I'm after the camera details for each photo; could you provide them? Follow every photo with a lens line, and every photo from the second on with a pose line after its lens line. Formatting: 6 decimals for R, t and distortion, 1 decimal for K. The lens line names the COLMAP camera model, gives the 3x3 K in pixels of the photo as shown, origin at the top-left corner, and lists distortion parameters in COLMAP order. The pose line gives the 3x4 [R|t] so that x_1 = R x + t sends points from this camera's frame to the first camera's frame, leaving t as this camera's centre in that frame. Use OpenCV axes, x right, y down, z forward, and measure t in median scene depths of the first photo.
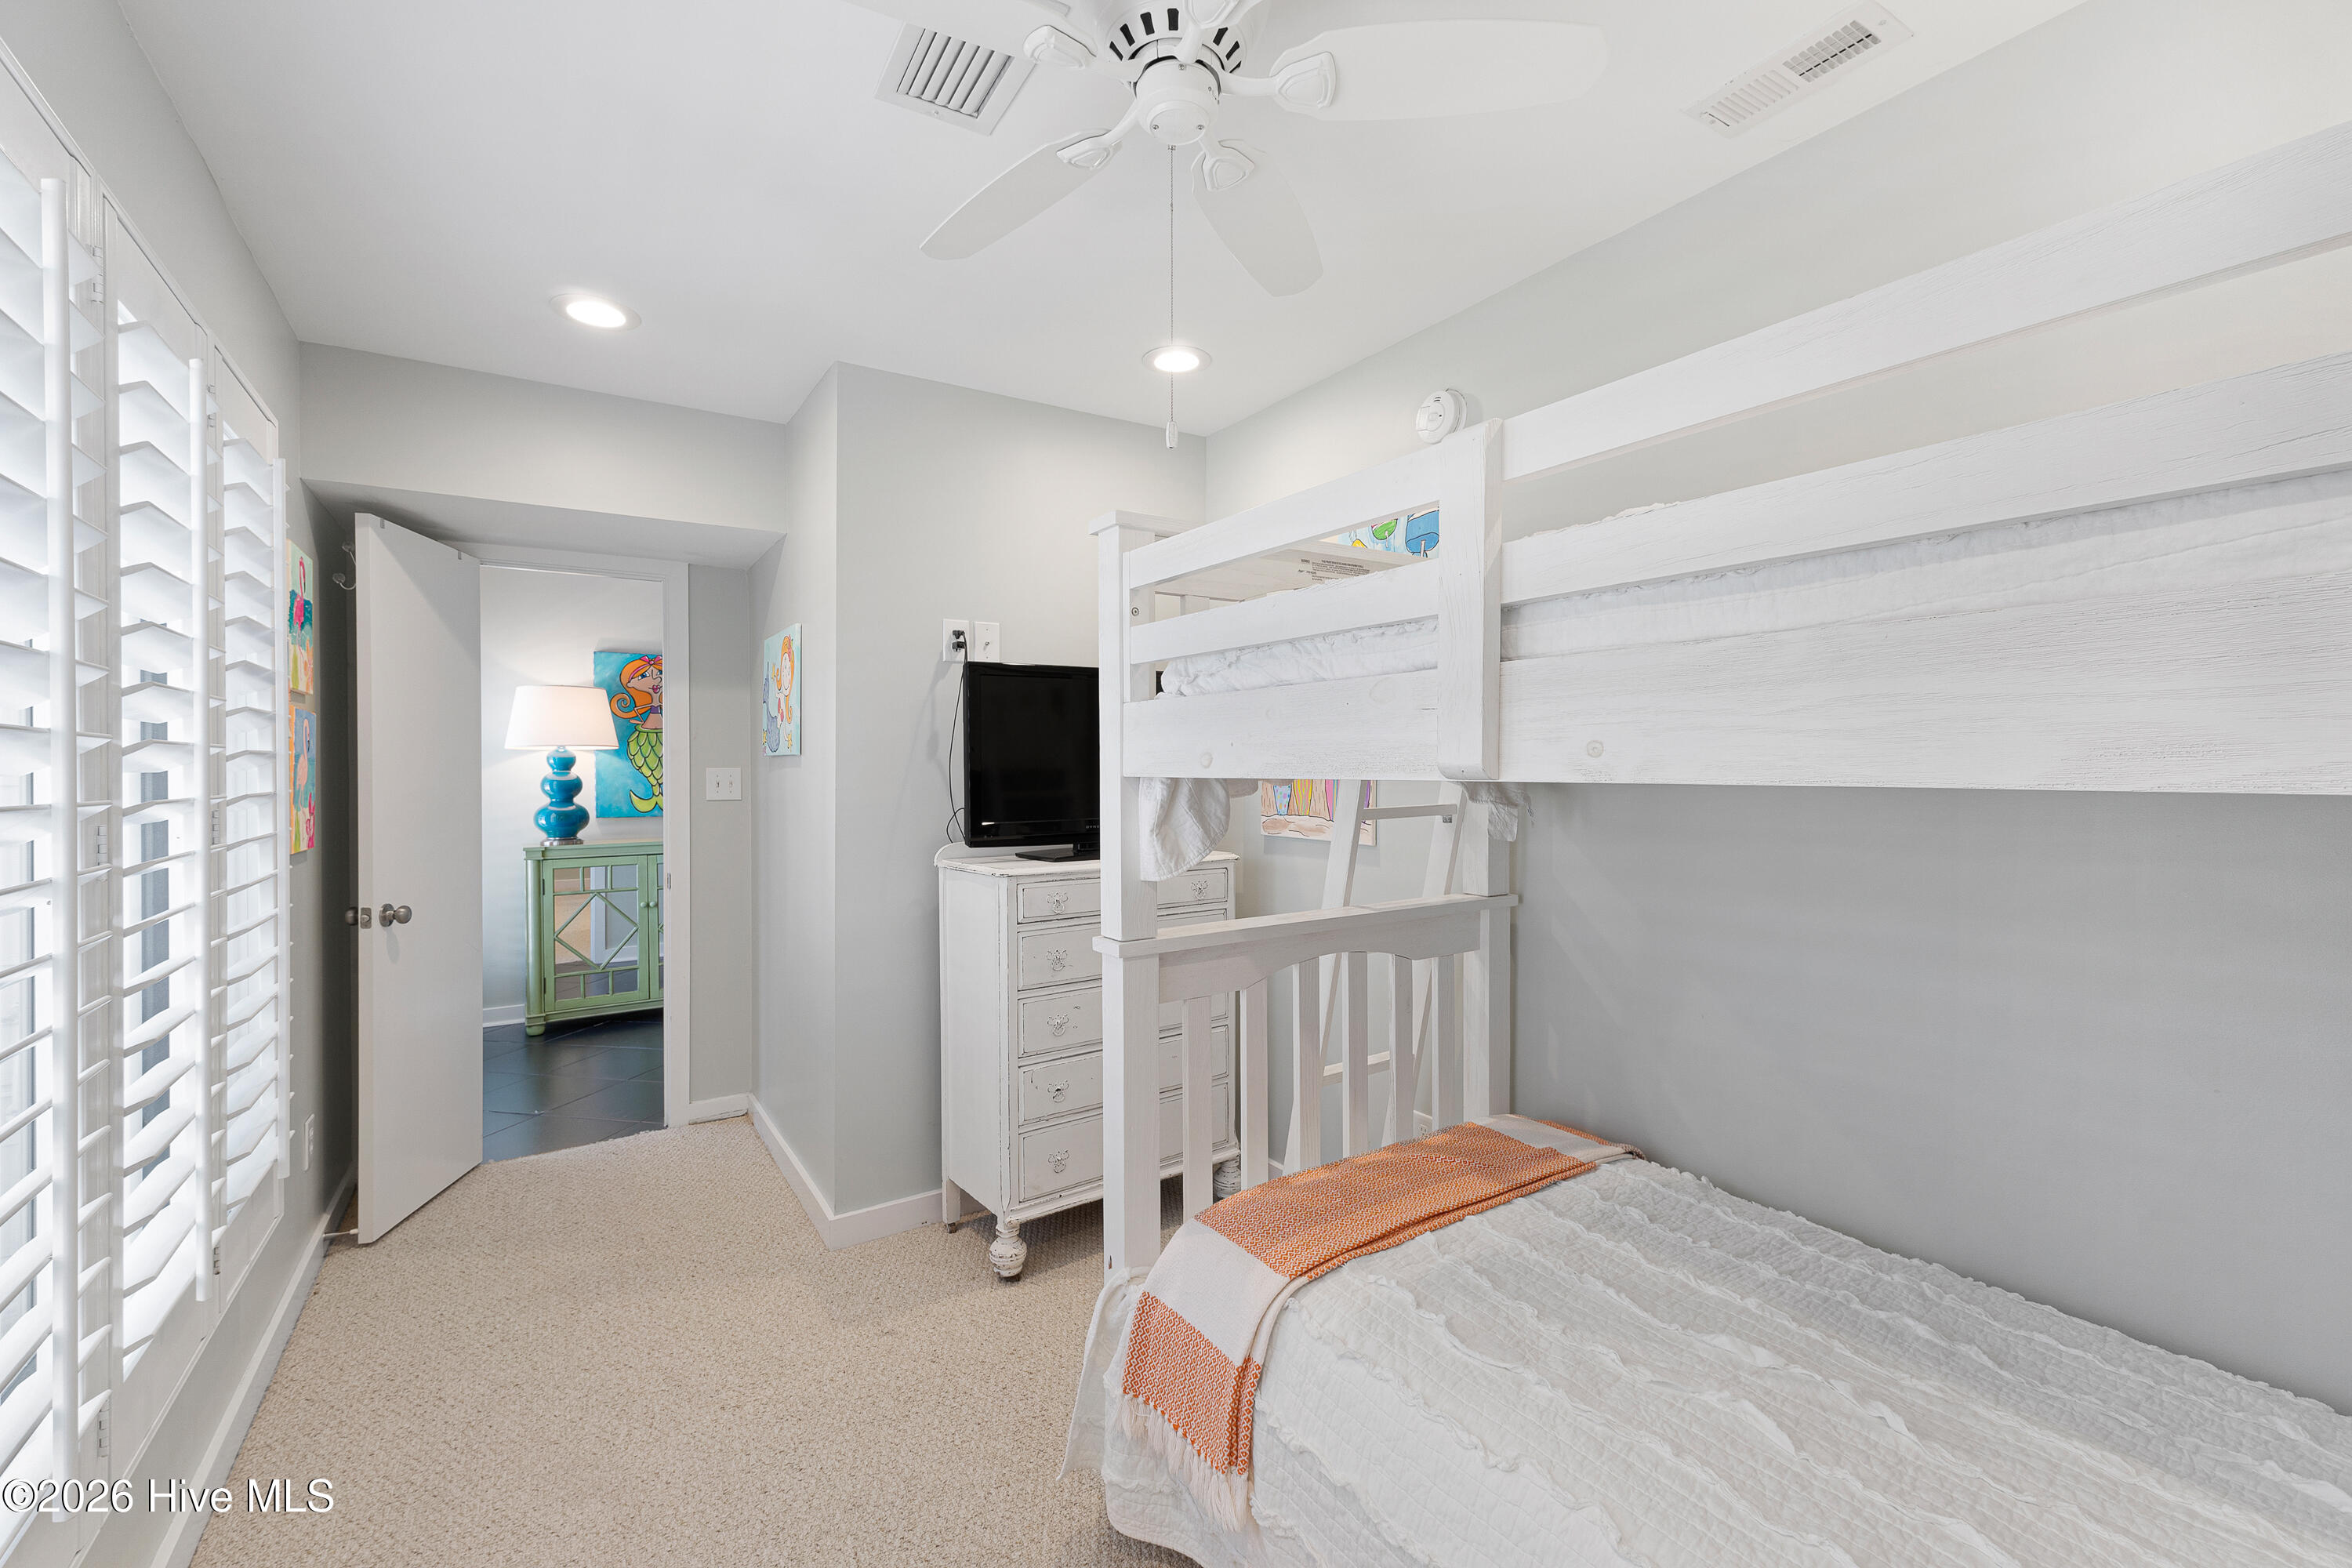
lens RADIAL K [[996.9, 0, 1185.0], [0, 996.9, 772.6], [0, 0, 1]] dist [0.001465, -0.000594]
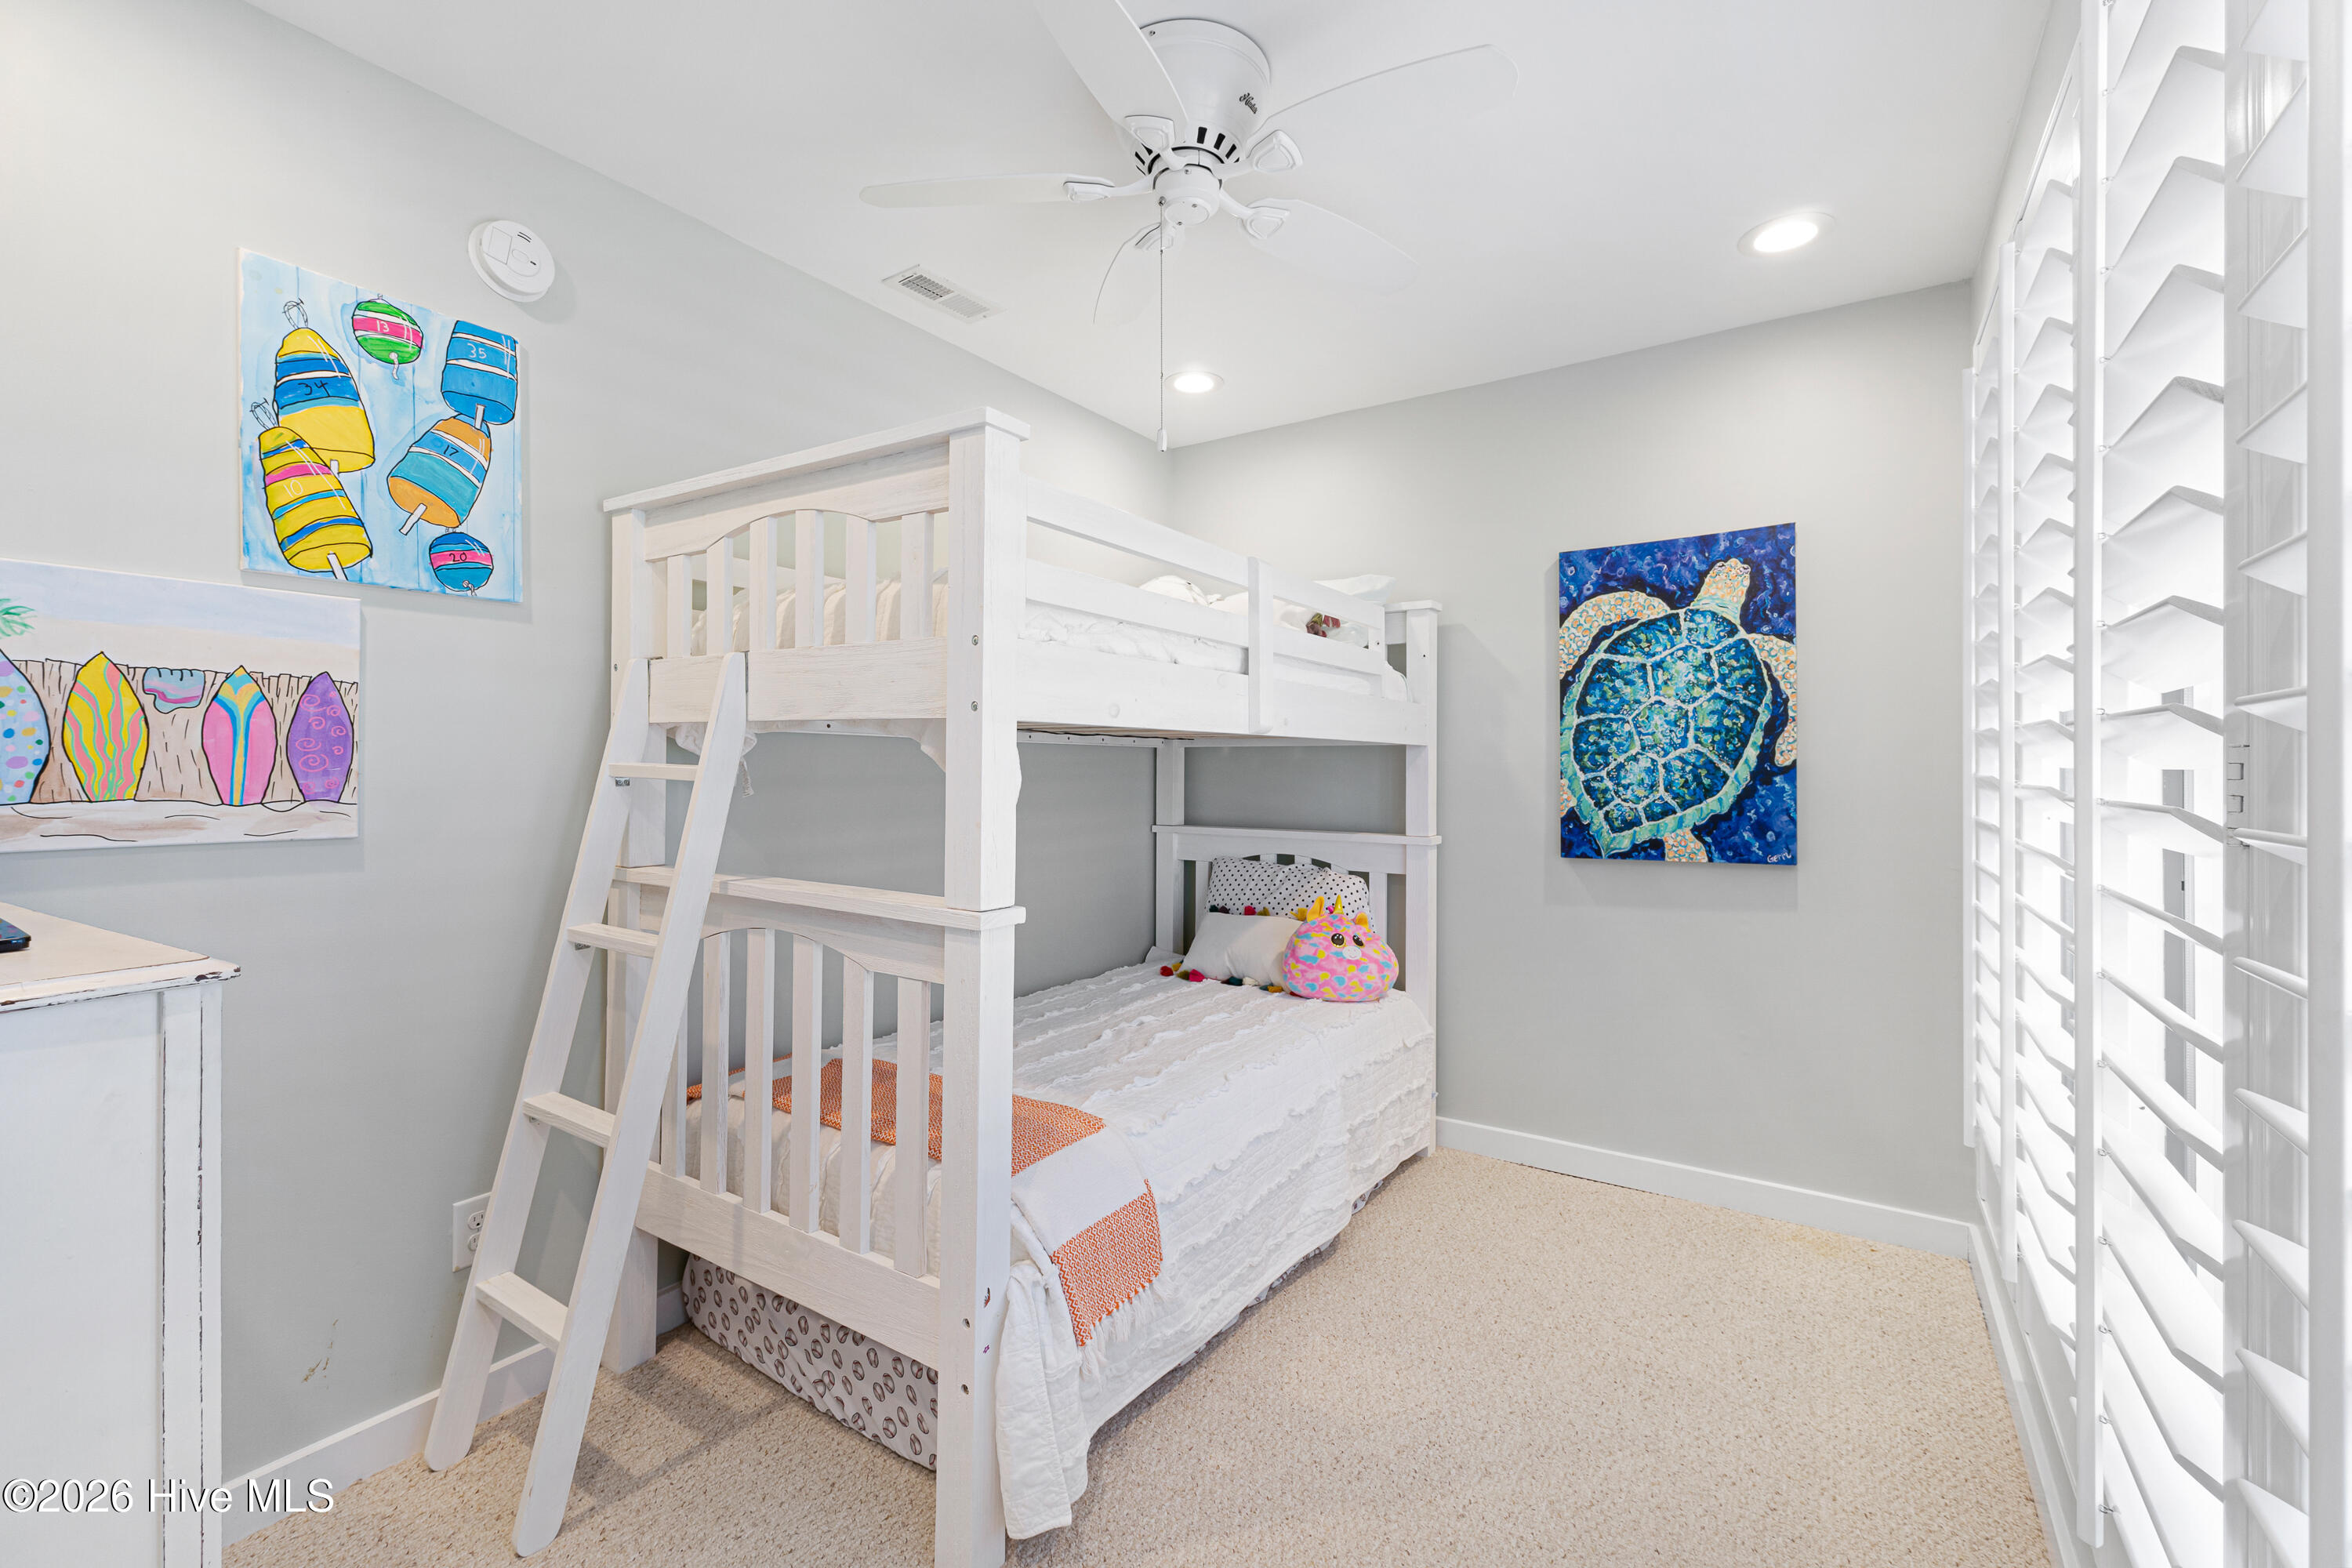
lens RADIAL K [[996.9, 0, 1183.4], [0, 996.9, 780.9], [0, 0, 1]] dist [0.001465, -0.000594]
pose [[-0.394036, -0.005023, 0.919081, -1.010251], [-0.004043, 0.999985, 0.003731, 0.054094], [-0.919086, -0.002246, -0.394051, 1.317878]]
